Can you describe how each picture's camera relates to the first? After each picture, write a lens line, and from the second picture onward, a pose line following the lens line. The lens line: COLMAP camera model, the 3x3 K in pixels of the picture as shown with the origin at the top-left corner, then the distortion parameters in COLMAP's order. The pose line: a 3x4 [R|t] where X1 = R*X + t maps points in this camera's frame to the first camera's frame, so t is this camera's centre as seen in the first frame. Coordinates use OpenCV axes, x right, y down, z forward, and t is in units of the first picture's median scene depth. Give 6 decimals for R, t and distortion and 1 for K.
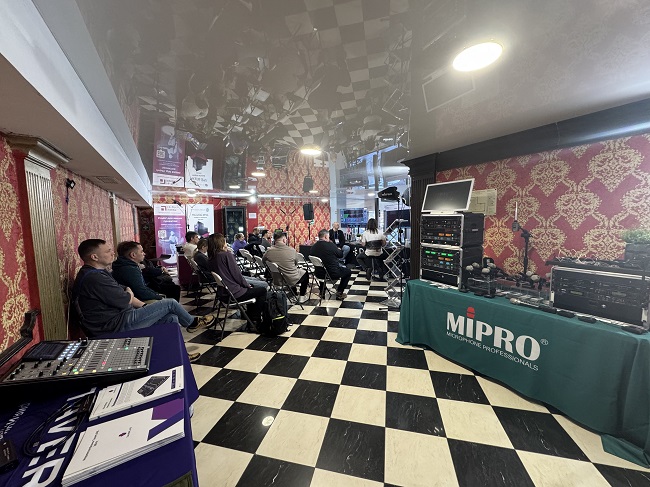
lens RADIAL K [[261.1, 0, 325.0], [0, 261.1, 243.5], [0, 0, 1]] dist [0.000480, 0.000060]
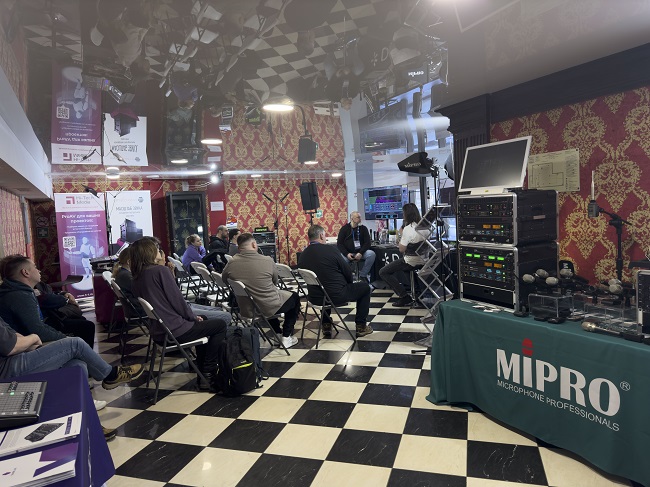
lens RADIAL K [[463.3, 0, 326.1], [0, 463.3, 246.9], [0, 0, 1]] dist [0.066448, -0.078495]
pose [[0.997036, -0.036569, -0.067684, 0.103338], [0.036209, 0.999323, -0.006546, 0.006407], [0.067877, 0.004076, 0.997685, -0.116206]]
